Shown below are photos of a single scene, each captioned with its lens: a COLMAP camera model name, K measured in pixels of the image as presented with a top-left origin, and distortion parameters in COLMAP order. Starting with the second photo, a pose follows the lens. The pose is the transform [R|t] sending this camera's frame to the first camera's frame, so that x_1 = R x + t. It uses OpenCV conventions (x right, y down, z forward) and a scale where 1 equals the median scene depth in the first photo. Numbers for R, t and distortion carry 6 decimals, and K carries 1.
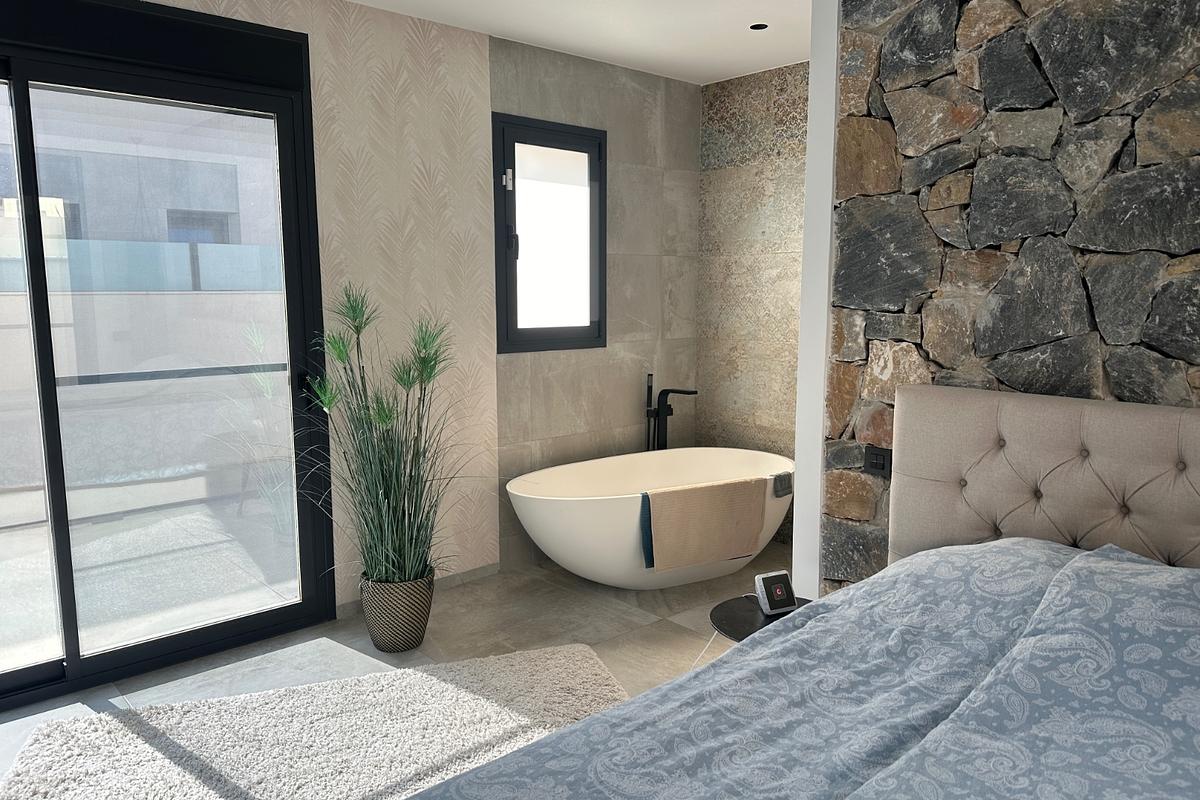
lens RADIAL K [[831.2, 0, 601.0], [0, 831.2, 405.3], [0, 0, 1]] dist [0.150068, -0.000088]
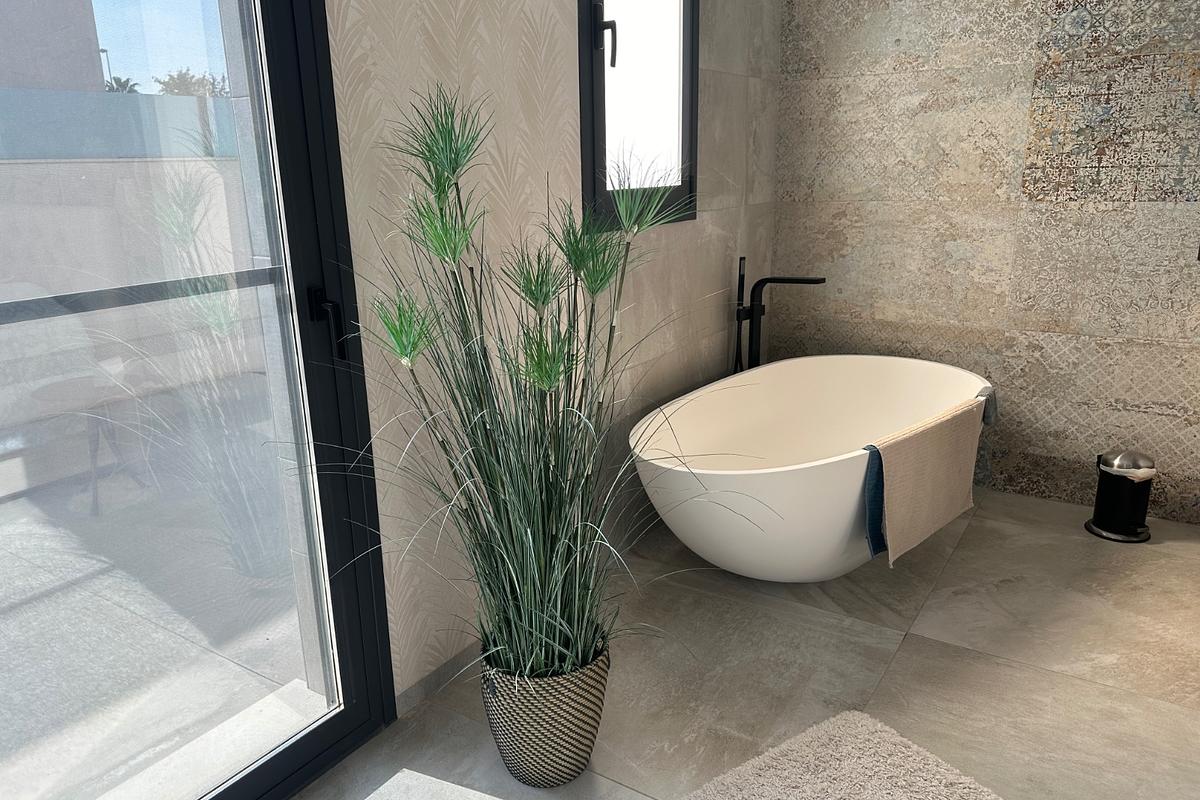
lens RADIAL K [[841.0, 0, 600.0], [0, 841.0, 400.0], [0, 0, 1]] dist [0.060570, -0.090303]
pose [[0.964713, -0.091217, 0.246998, -0.236779], [0.058252, 0.988768, 0.137638, -0.023440], [-0.256779, -0.118393, 0.959191, 0.351829]]
